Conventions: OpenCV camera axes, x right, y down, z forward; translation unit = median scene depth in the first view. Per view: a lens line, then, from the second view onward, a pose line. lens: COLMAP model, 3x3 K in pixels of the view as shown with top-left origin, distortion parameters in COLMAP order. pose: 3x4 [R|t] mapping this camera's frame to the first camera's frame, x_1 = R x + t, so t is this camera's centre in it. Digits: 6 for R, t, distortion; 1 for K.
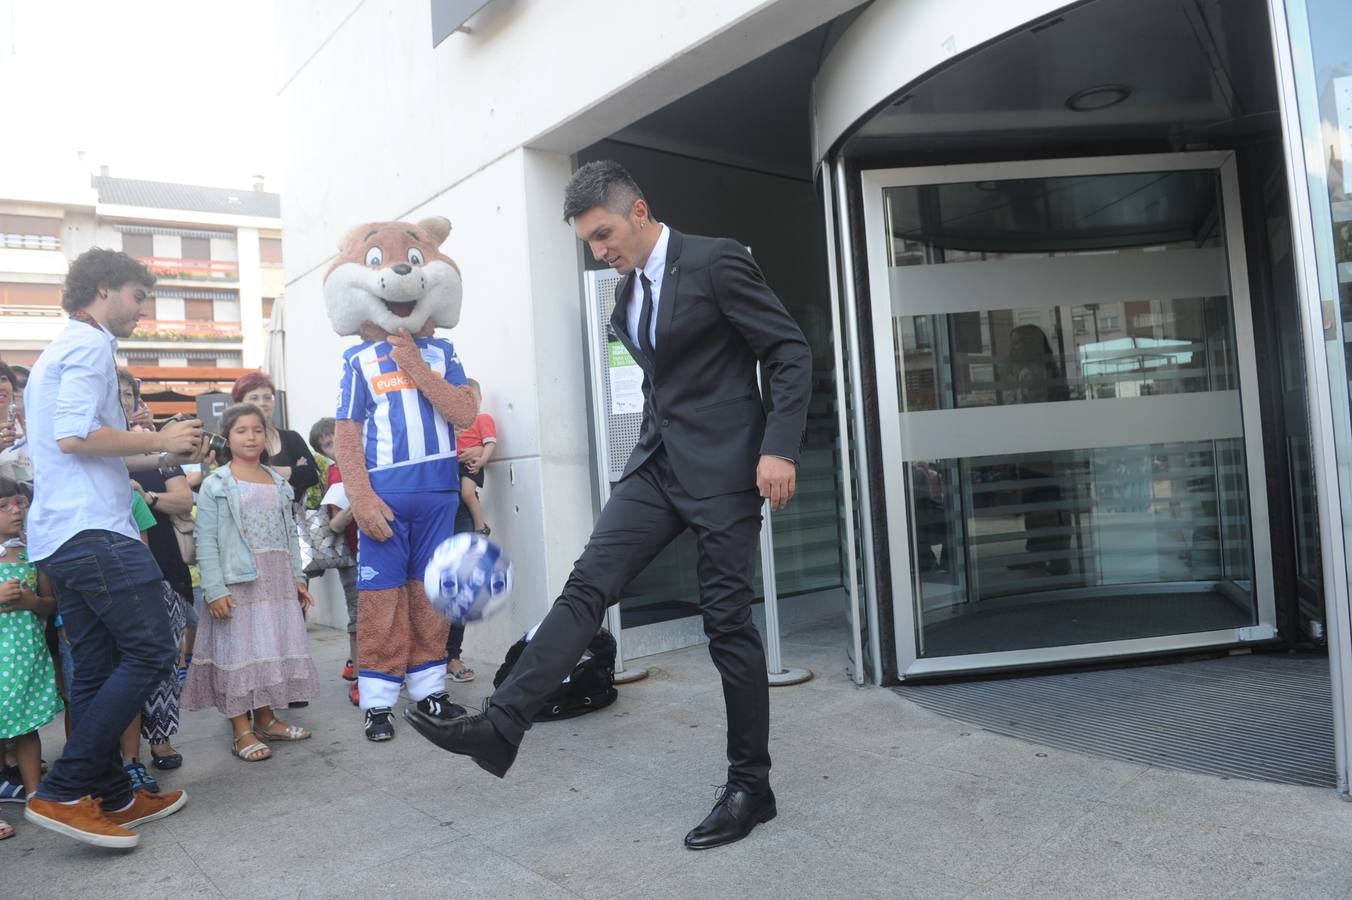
lens RADIAL K [[921.5, 0, 672.4], [0, 921.5, 450.2], [0, 0, 1]] dist [-0.053291, -0.002069]
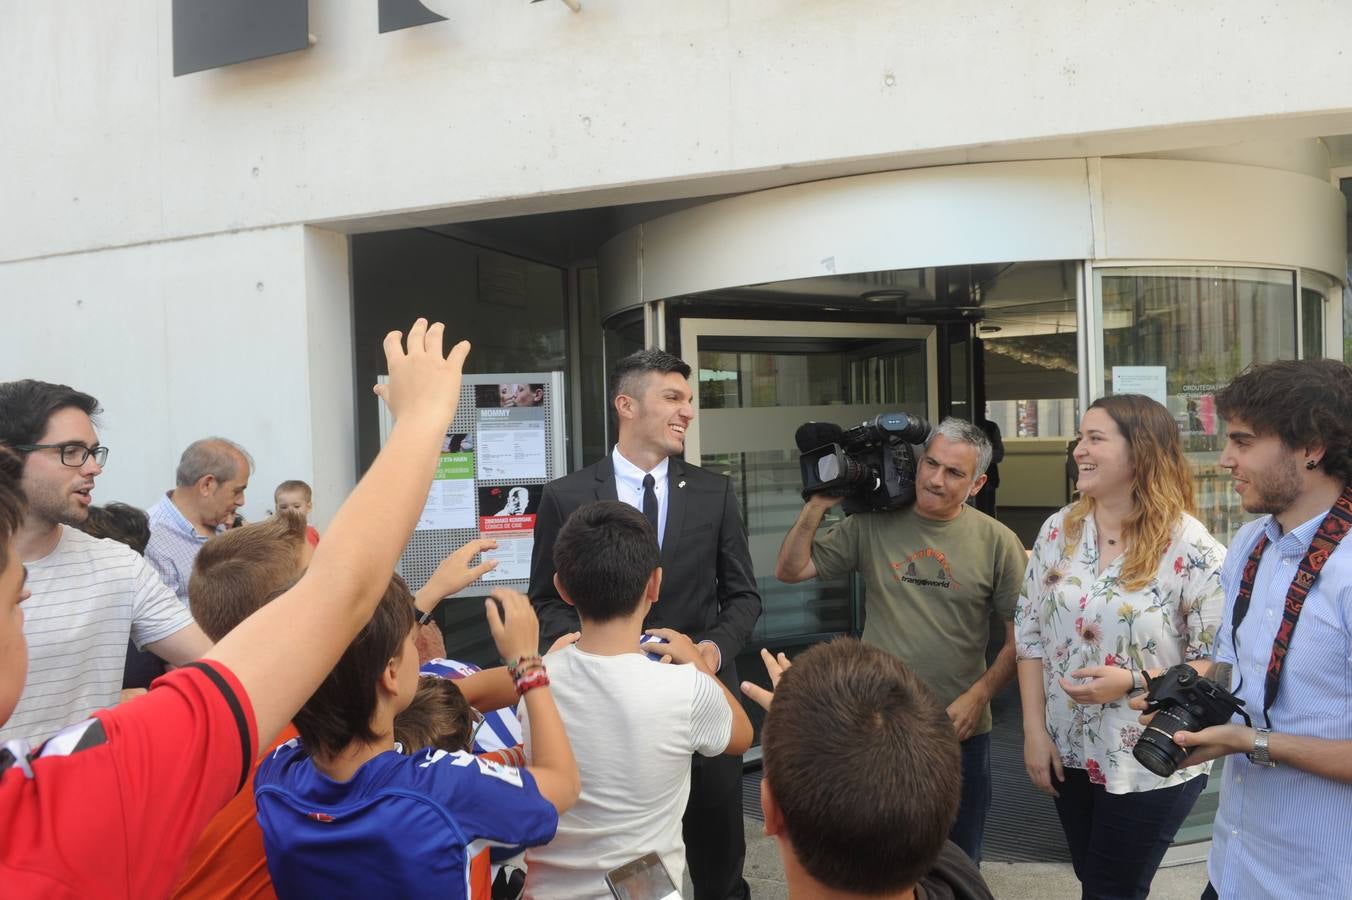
lens RADIAL K [[921.5, 0, 675.1], [0, 921.5, 463.8], [0, 0, 1]] dist [-0.053291, -0.002069]
pose [[0.861598, 0.019377, 0.507220, -0.328473], [-0.041160, 0.998647, 0.031768, -0.158886], [-0.505919, -0.048248, 0.861231, 0.055606]]
